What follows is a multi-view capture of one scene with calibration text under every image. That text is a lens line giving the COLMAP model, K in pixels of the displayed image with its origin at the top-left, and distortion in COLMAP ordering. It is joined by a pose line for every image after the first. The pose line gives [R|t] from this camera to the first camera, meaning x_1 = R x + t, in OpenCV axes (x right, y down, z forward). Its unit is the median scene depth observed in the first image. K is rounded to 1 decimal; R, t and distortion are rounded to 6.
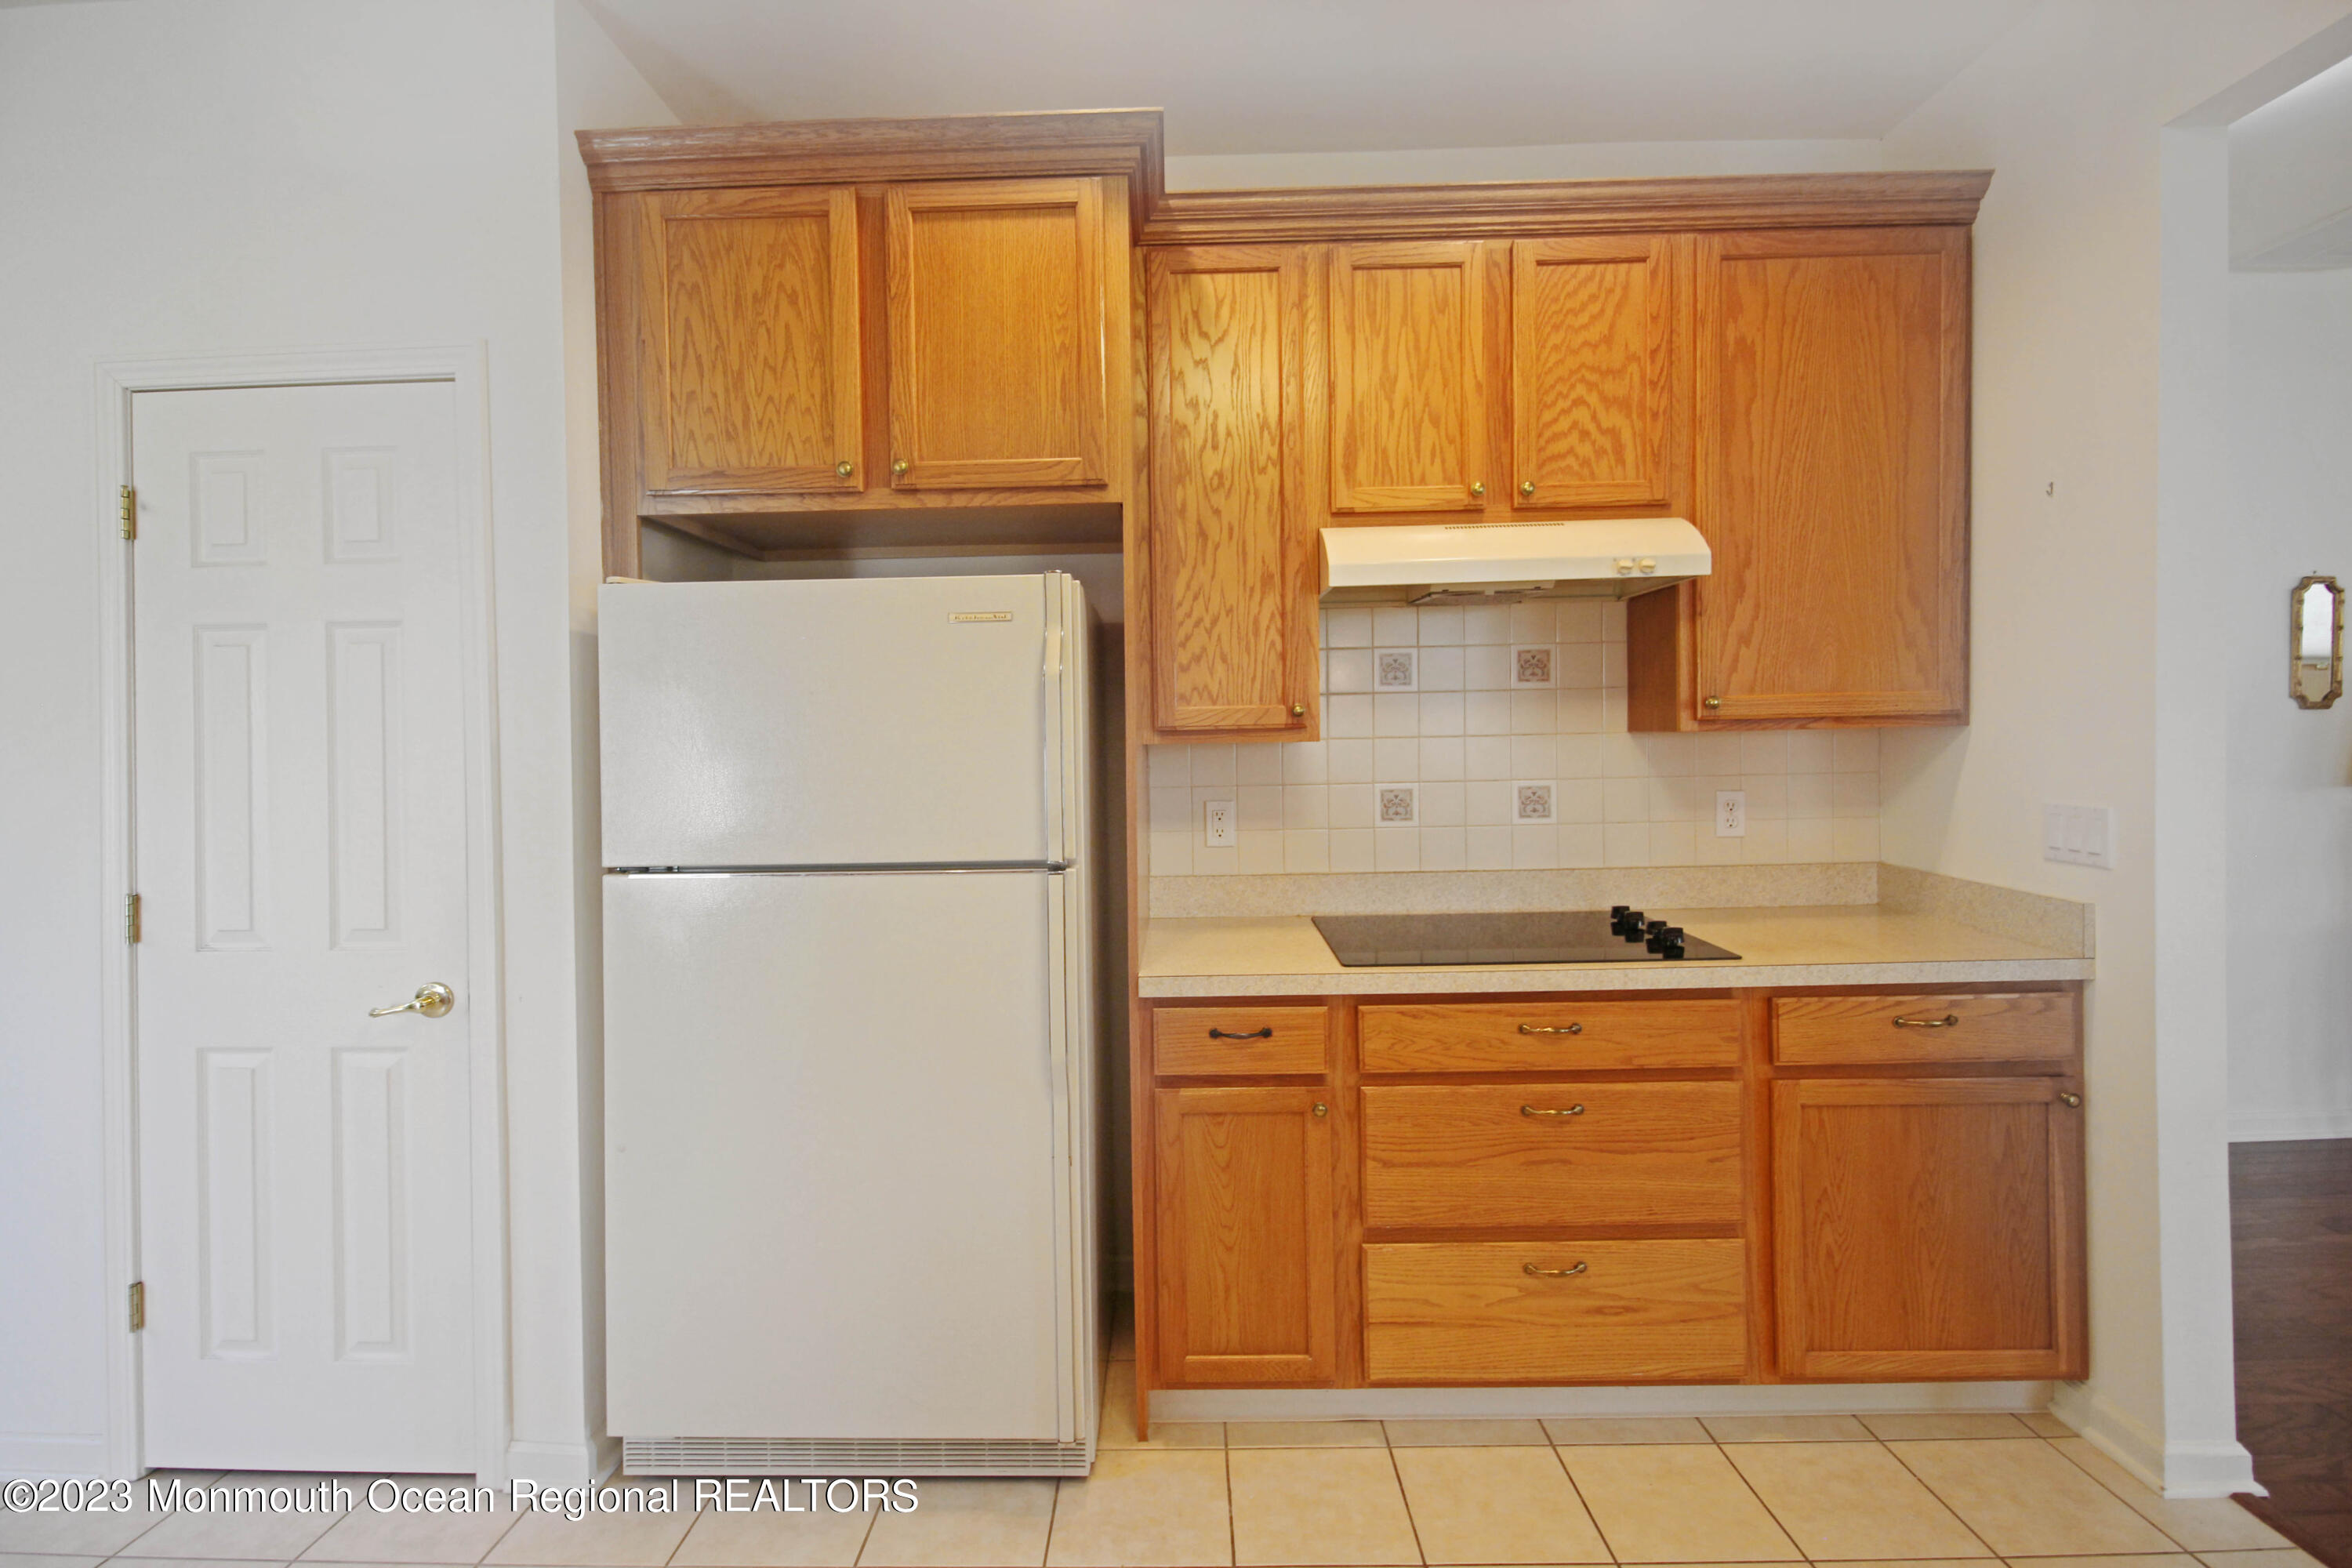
lens RADIAL K [[1075.9, 0, 1176.0], [0, 1075.9, 784.0], [0, 0, 1]] dist [0.008379, -0.008322]
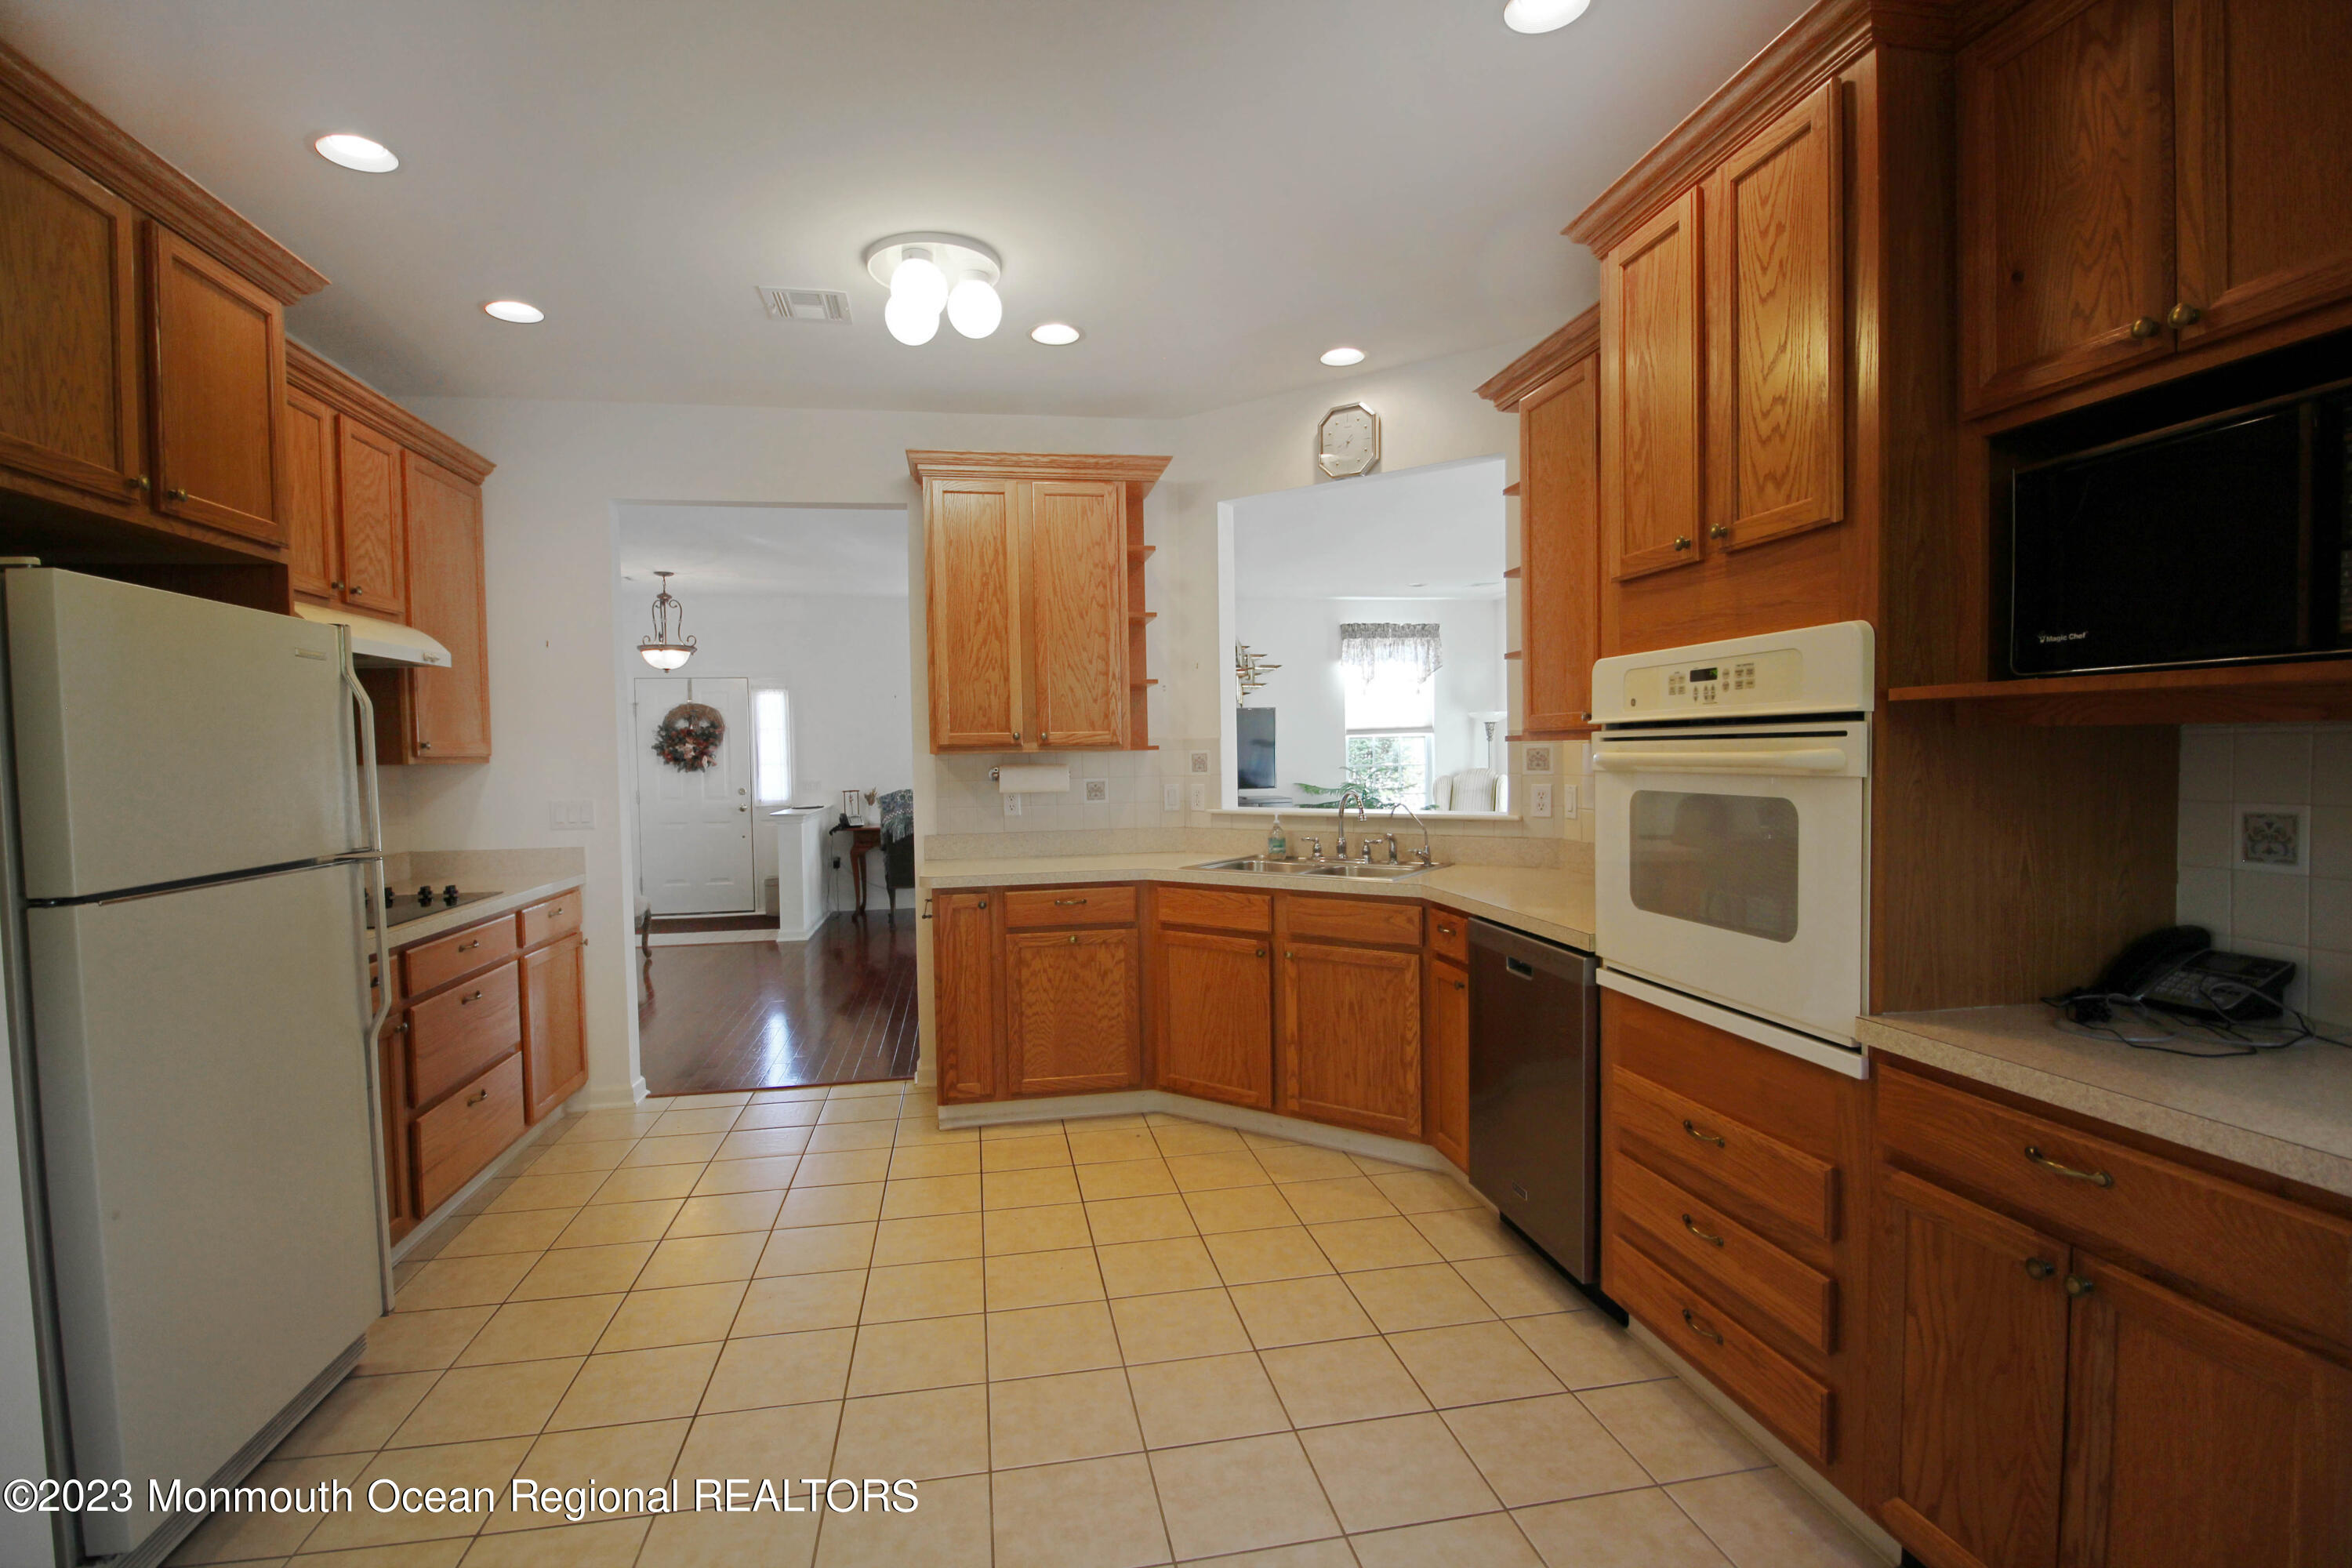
lens RADIAL K [[1095.3, 0, 1166.0], [0, 1095.3, 801.6], [0, 0, 1]] dist [0.001526, -0.011828]
pose [[-0.195582, -0.018807, 0.980507, -1.416283], [0.070199, 0.996983, 0.033126, 0.032003], [-0.978172, 0.075309, -0.193672, 0.281317]]
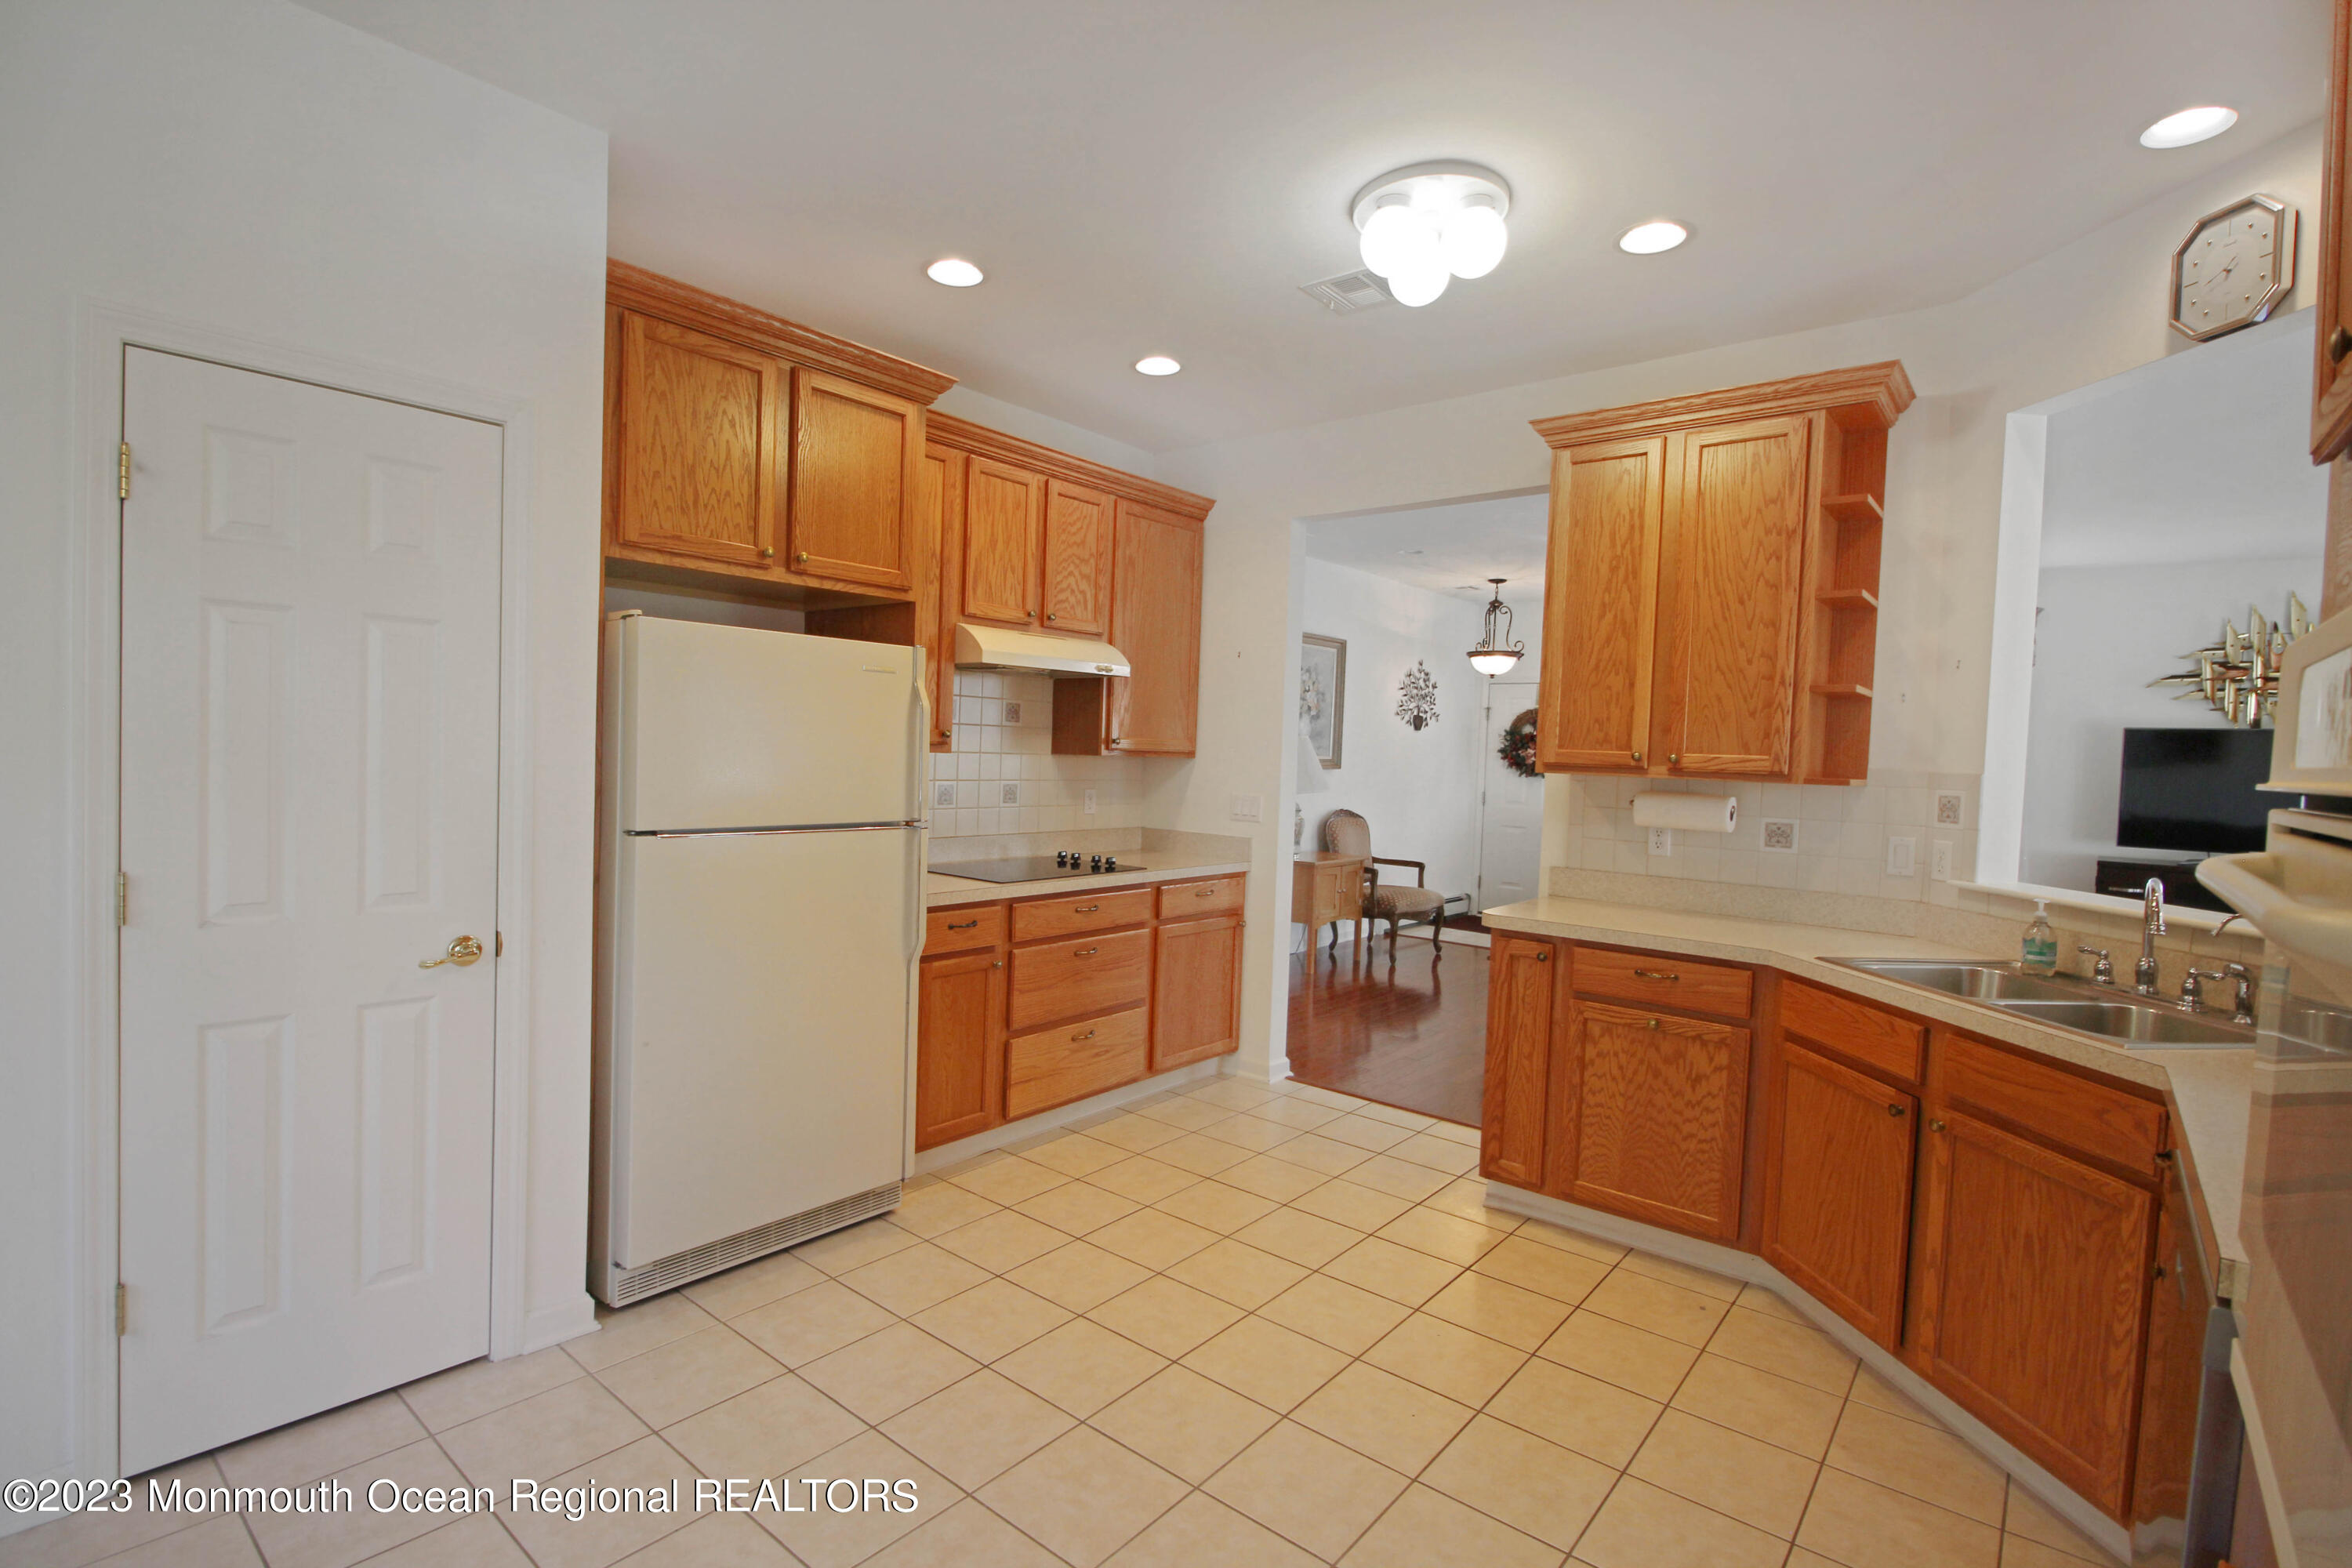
lens RADIAL K [[1095.3, 0, 1166.0], [0, 1095.3, 801.6], [0, 0, 1]] dist [0.001526, -0.011828]
pose [[0.621082, 0.005000, 0.783730, -1.075343], [-0.010986, 0.999937, 0.002327, 0.029269], [-0.783669, -0.010055, 0.621098, -0.312289]]
